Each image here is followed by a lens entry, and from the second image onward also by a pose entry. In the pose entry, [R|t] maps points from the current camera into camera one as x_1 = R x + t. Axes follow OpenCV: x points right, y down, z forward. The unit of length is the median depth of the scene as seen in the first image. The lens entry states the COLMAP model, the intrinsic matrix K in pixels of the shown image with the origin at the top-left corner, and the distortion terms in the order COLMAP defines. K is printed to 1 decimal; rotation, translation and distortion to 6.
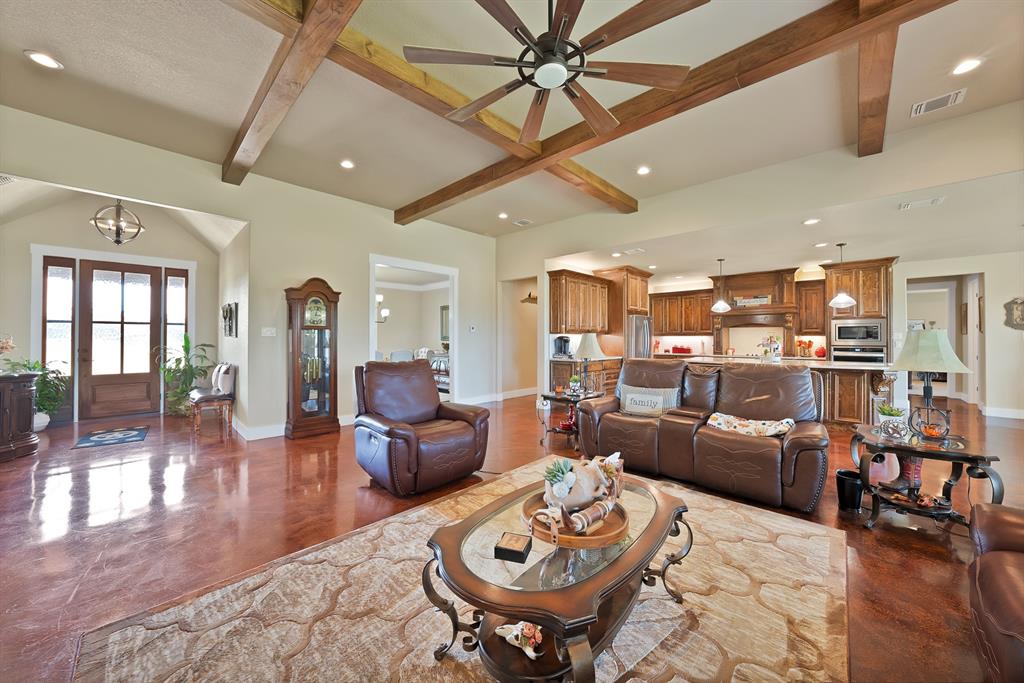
lens RADIAL K [[369.1, 0, 505.4], [0, 369.1, 337.0], [0, 0, 1]] dist [-0.028472, 0.006335]
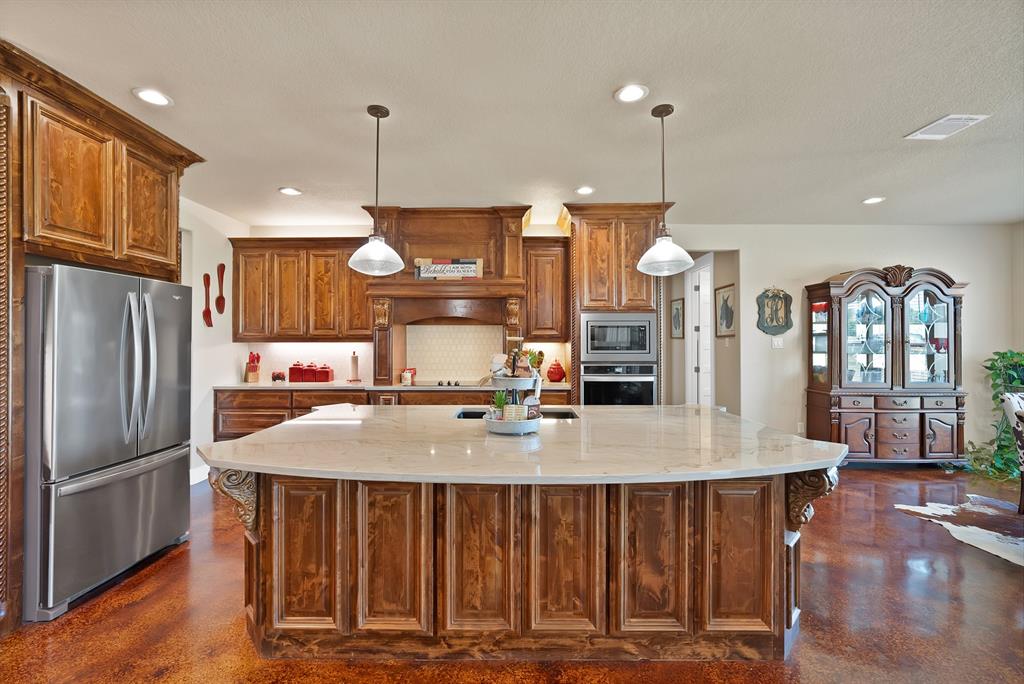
lens RADIAL K [[438.8, 0, 511.8], [0, 438.8, 338.9], [0, 0, 1]] dist [-0.009700, 0.000391]
pose [[0.714325, -0.001319, 0.699813, 0.363242], [-0.000242, 0.999998, 0.002131, -0.010278], [-0.699814, -0.001691, 0.714323, 0.578231]]
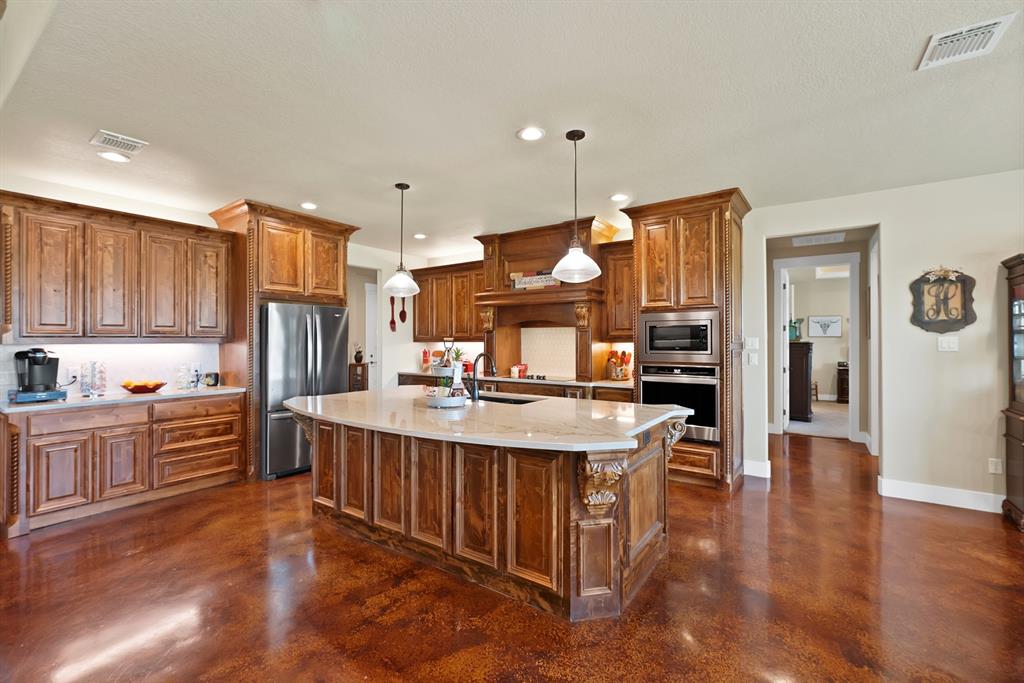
lens RADIAL K [[444.9, 0, 507.5], [0, 444.9, 338.1], [0, 0, 1]] dist [-0.011990, 0.000072]
pose [[0.986319, -0.003110, 0.164817, 0.563035], [0.003512, 0.999992, -0.002146, -0.009821], [-0.164809, 0.002695, 0.986322, 0.366897]]
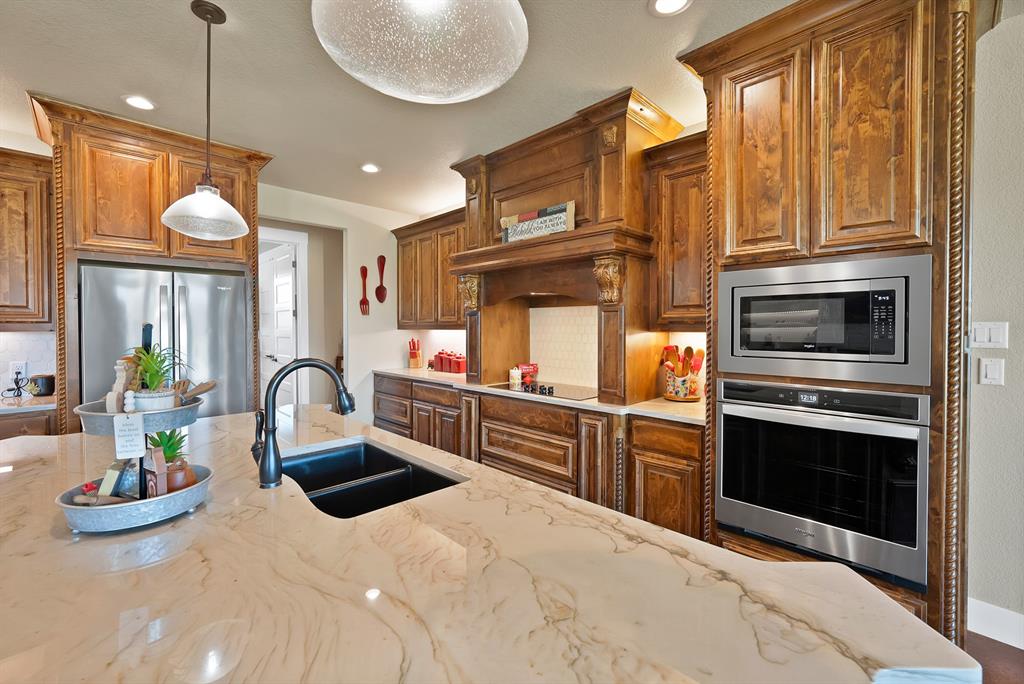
lens RADIAL K [[429.3, 0, 518.5], [0, 429.3, 334.9], [0, 0, 1]] dist [-0.014659, 0.000389]
pose [[0.999986, -0.005228, 0.001122, 0.709830], [0.005199, 0.999694, 0.024176, -0.010276], [-0.001248, -0.024170, 0.999707, 0.656634]]
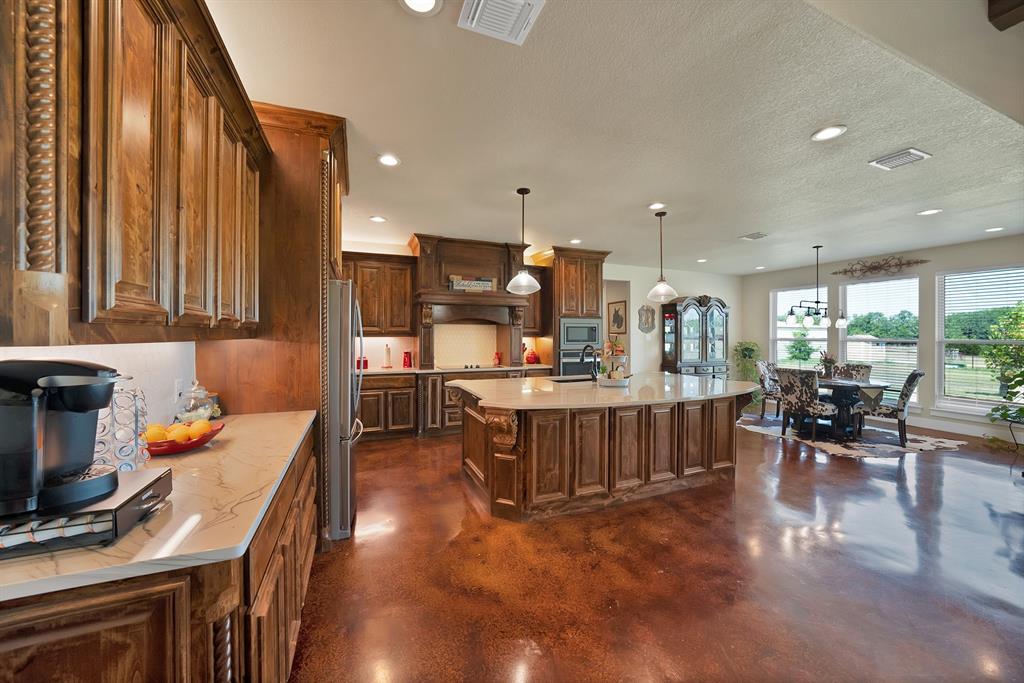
lens RADIAL K [[369.1, 0, 505.4], [0, 369.1, 337.0], [0, 0, 1]] dist [-0.028472, 0.006335]
pose [[0.399742, -0.006741, 0.916603, 0.098193], [-0.004616, 0.999945, 0.009367, -0.011254], [-0.916616, -0.007975, 0.399689, 0.733253]]
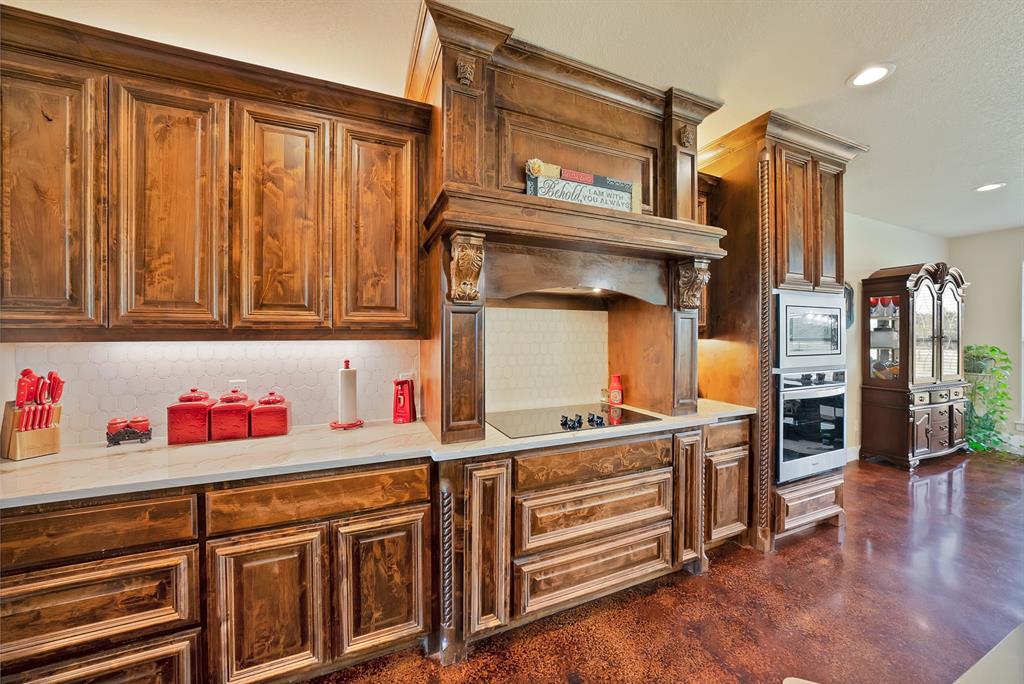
lens RADIAL K [[360.8, 0, 507.7], [0, 360.8, 337.5], [0, 0, 1]] dist [-0.016113, 0.000280]
pose [[0.381580, -0.007333, 0.924307, 0.472776], [-0.001958, 0.999960, 0.008742, -0.007685], [-0.924334, -0.005145, 0.381550, 1.030314]]
